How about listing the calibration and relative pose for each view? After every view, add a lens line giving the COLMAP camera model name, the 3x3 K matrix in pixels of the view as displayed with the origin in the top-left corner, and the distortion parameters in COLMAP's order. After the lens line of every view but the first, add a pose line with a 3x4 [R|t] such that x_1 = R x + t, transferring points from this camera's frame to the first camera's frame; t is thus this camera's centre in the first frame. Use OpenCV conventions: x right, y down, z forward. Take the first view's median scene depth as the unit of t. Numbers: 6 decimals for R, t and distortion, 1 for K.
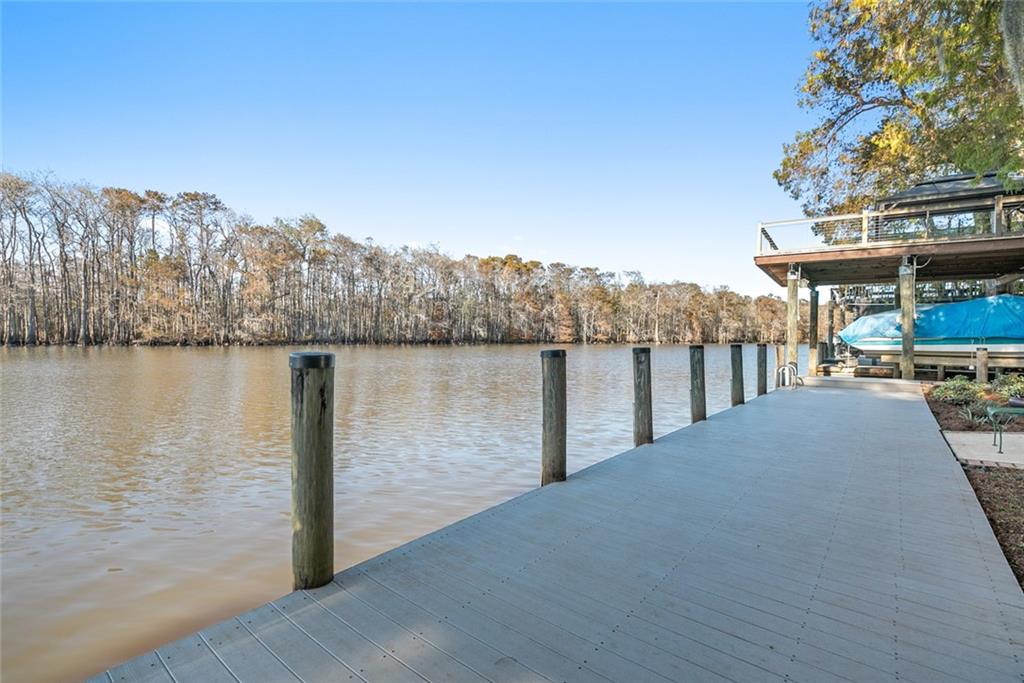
lens RADIAL K [[477.6, 0, 510.7], [0, 477.6, 339.3], [0, 0, 1]] dist [0.003249, 0.000469]
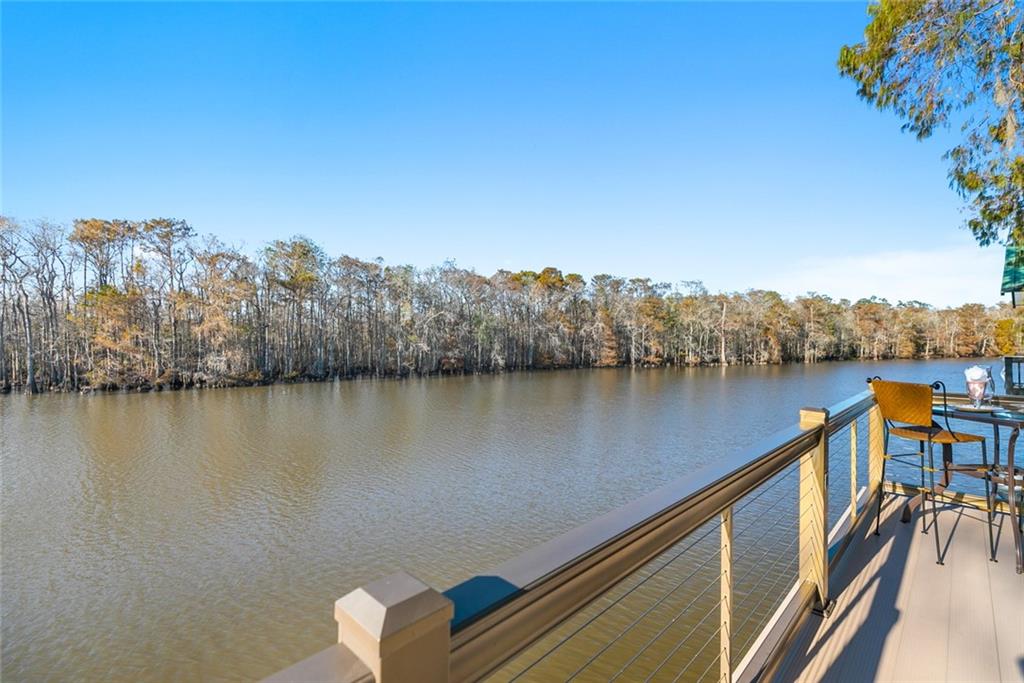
lens RADIAL K [[465.8, 0, 508.6], [0, 465.8, 345.2], [0, 0, 1]] dist [0.001269, -0.000050]
pose [[0.985725, -0.010563, -0.168029, 0.073448], [0.010441, 0.999944, -0.001609, -0.030934], [0.168037, -0.000169, 0.985781, 0.126323]]
